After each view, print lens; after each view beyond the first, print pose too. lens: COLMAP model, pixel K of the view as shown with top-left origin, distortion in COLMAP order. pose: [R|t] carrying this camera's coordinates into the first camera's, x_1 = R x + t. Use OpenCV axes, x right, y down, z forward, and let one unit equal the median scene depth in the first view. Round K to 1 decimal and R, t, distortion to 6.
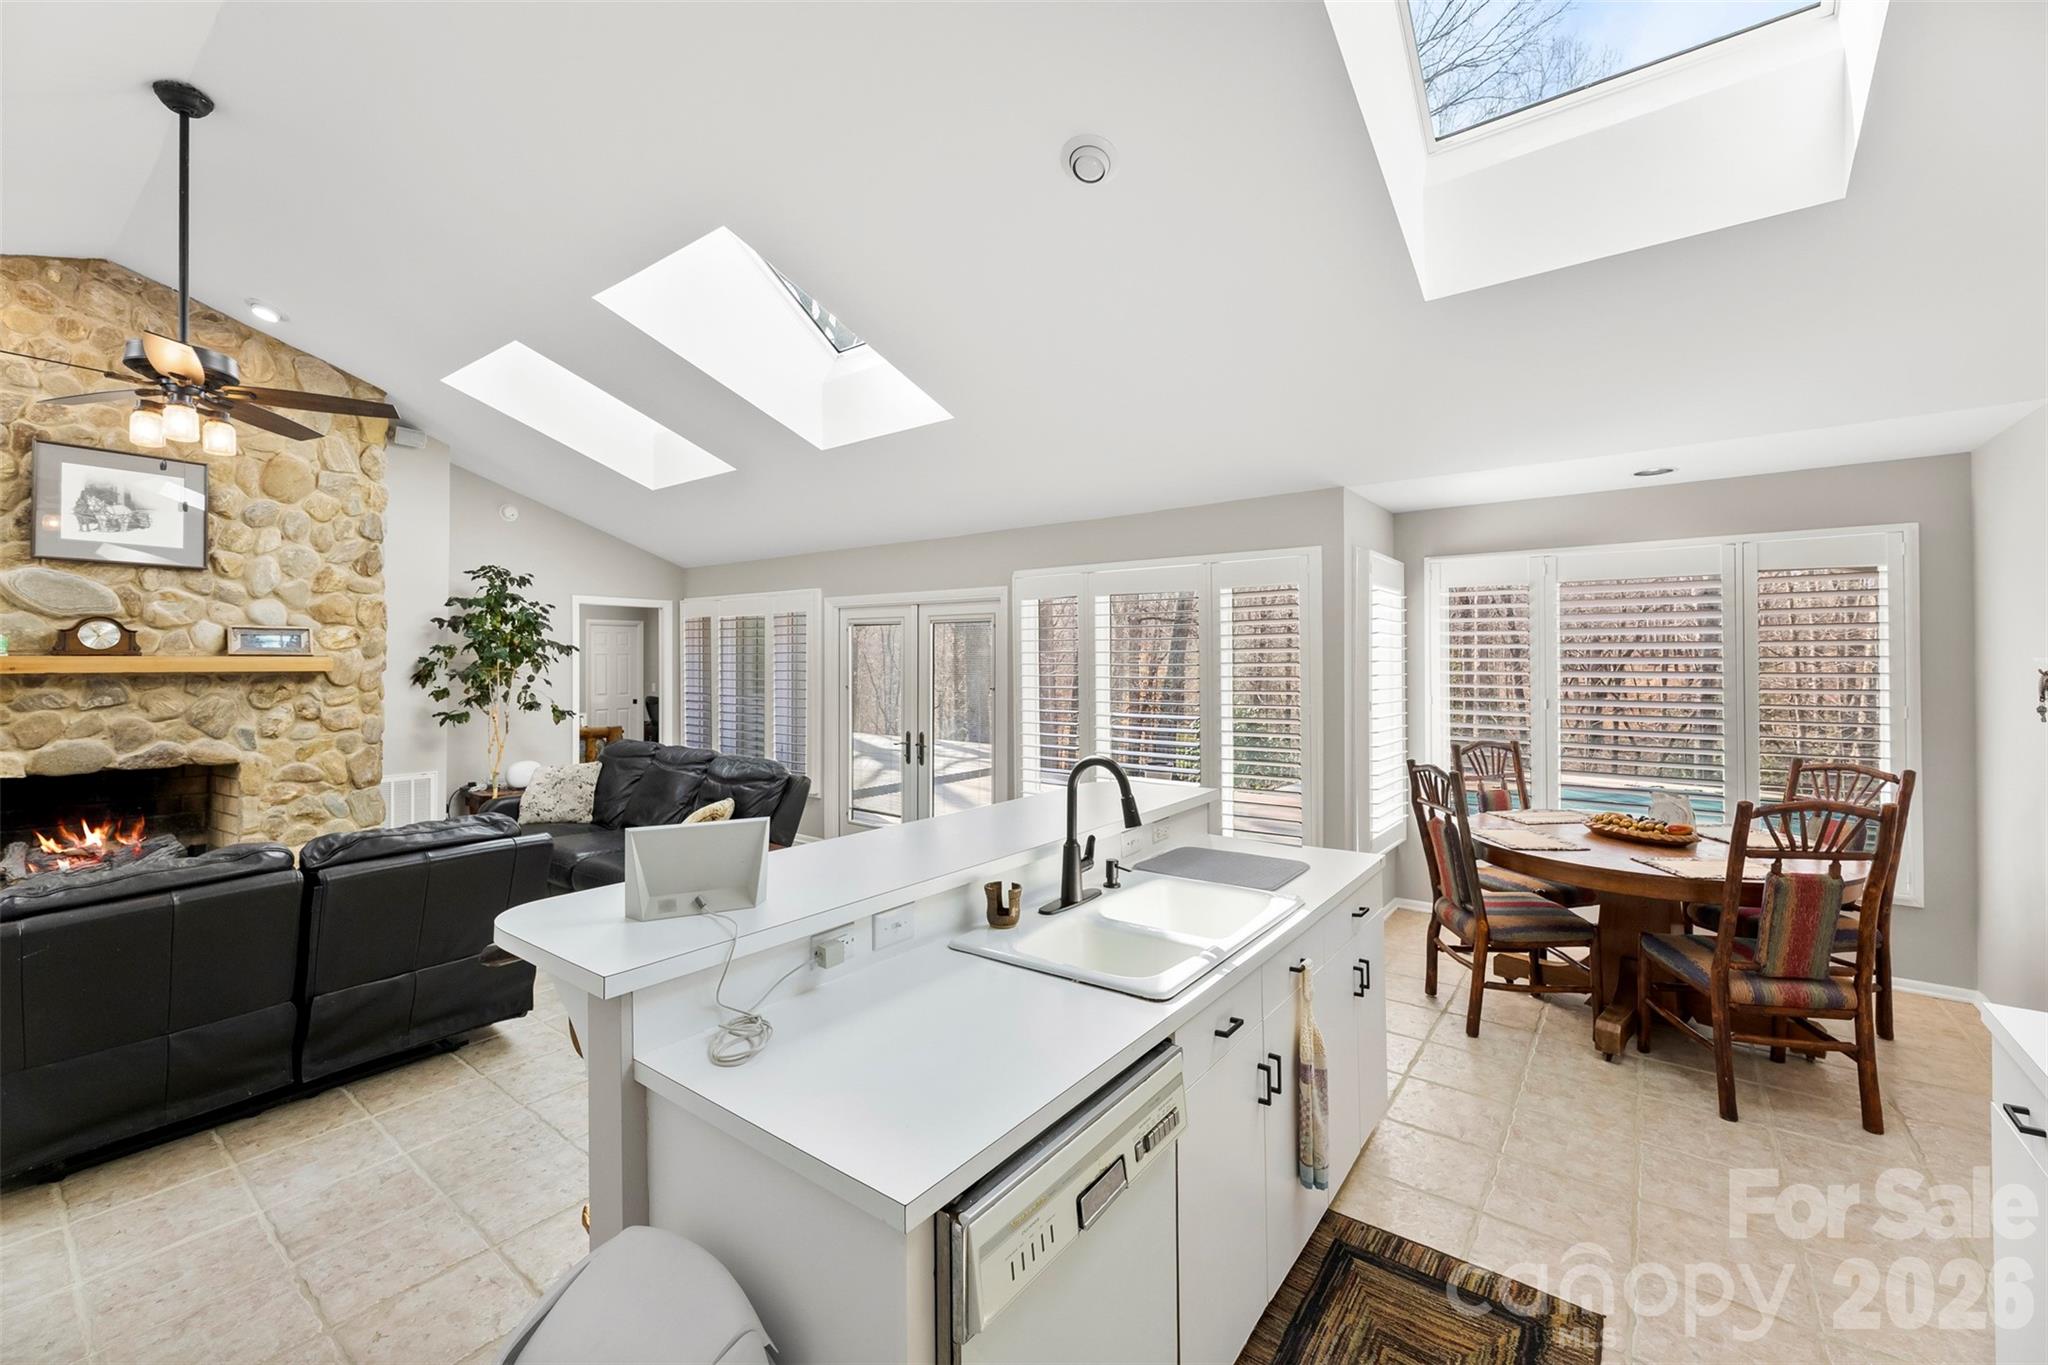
lens RADIAL K [[817.8, 0, 1020.7], [0, 817.8, 654.2], [0, 0, 1]] dist [-0.000553, -0.000049]
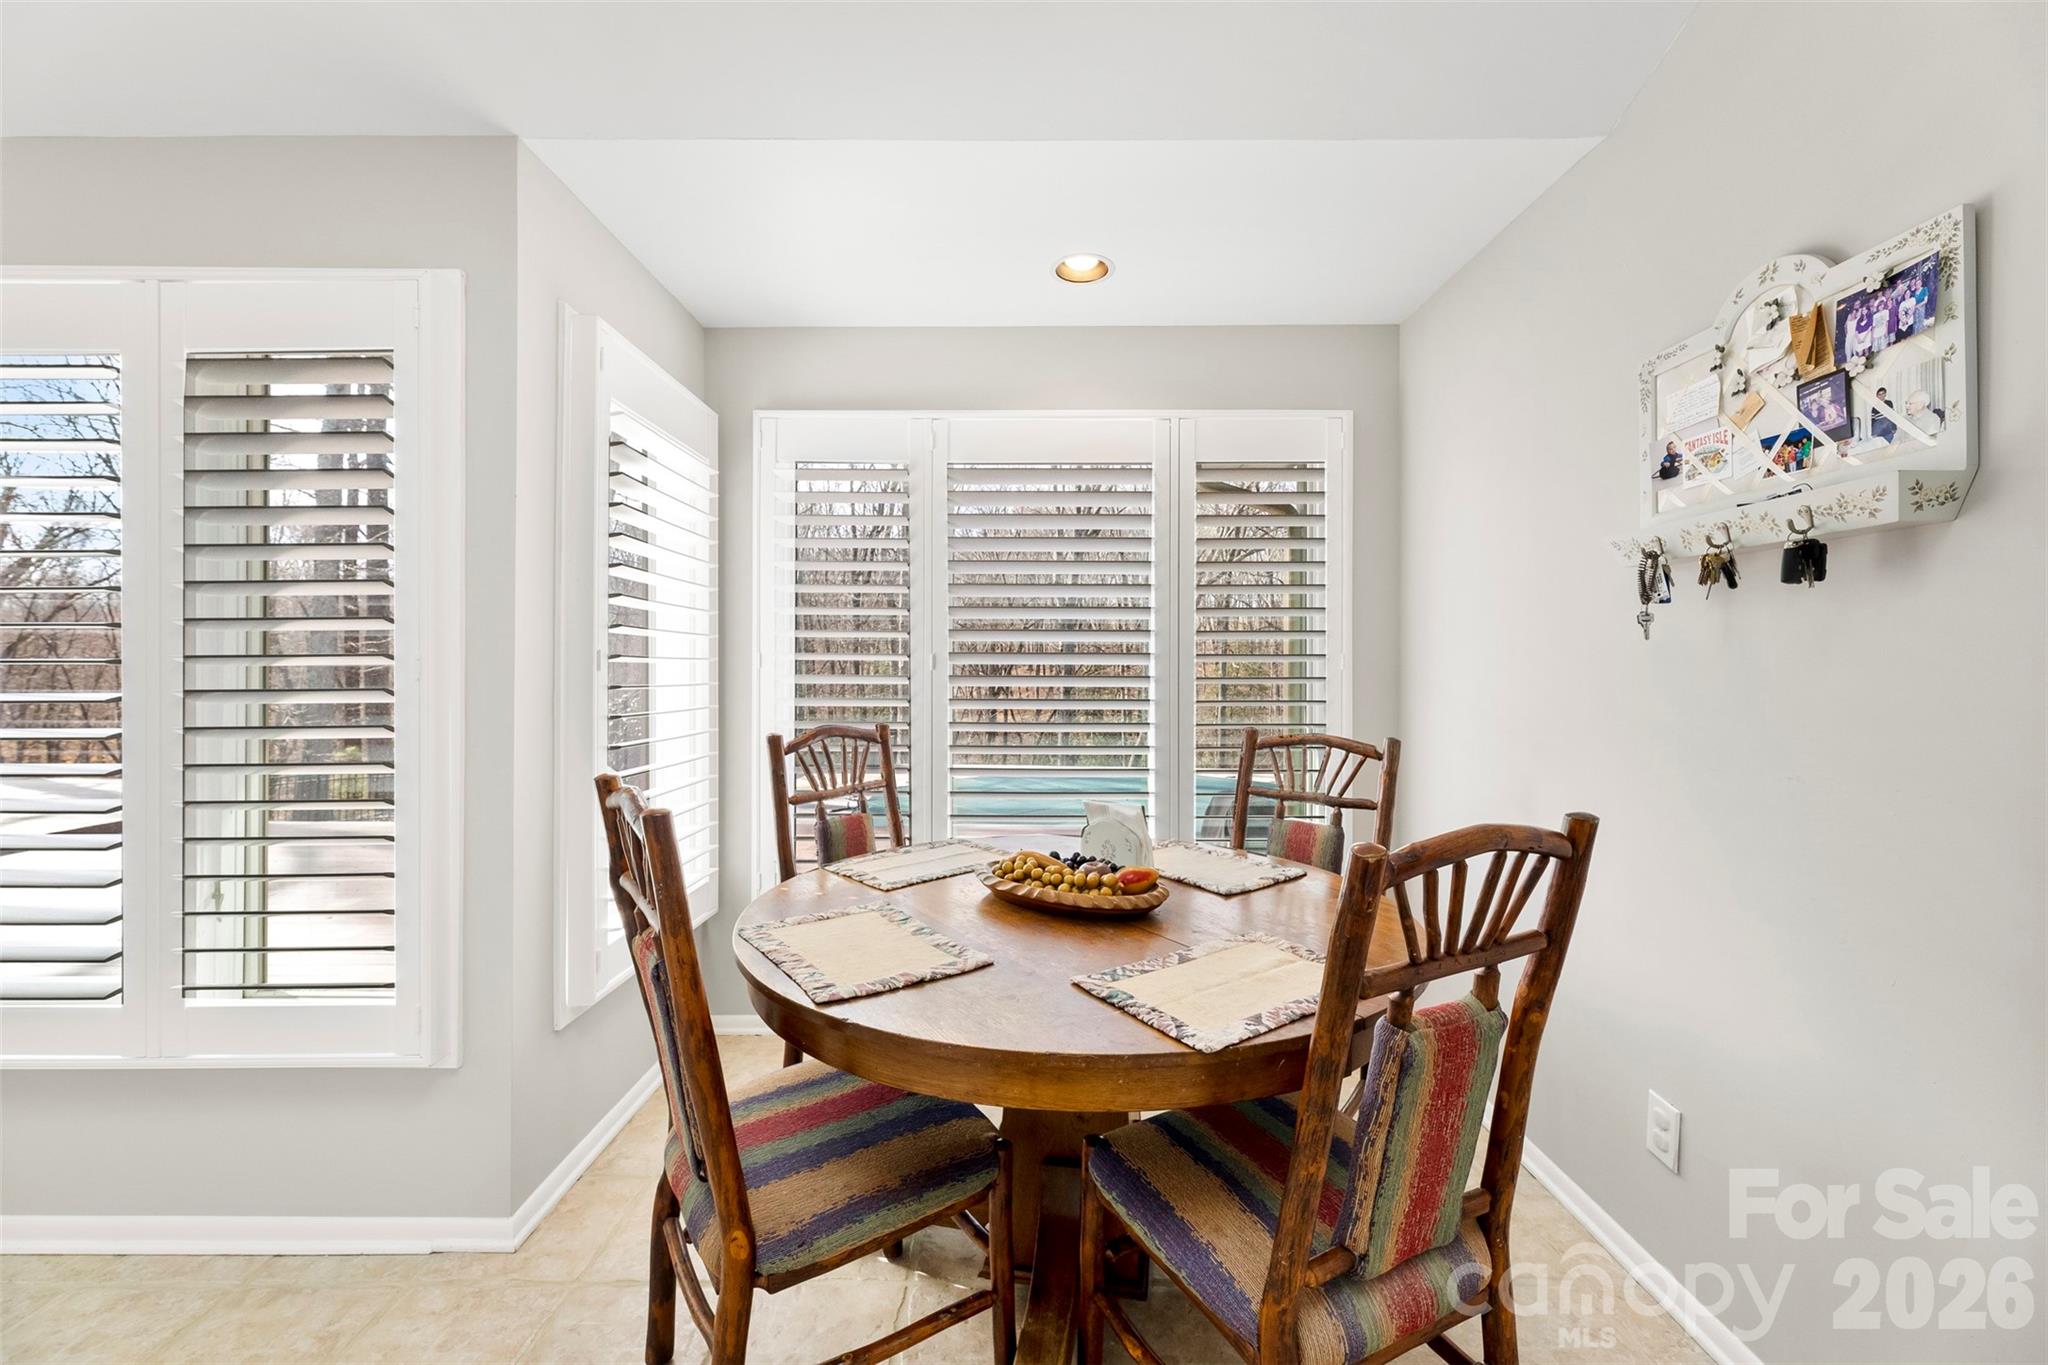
lens RADIAL K [[817.8, 0, 1020.7], [0, 817.8, 654.2], [0, 0, 1]] dist [-0.000553, -0.000049]
pose [[0.794445, 0.014060, 0.607173, 0.401552], [-0.010520, 0.999901, -0.009390, 0.074105], [-0.607245, 0.001072, 0.794514, 0.586967]]
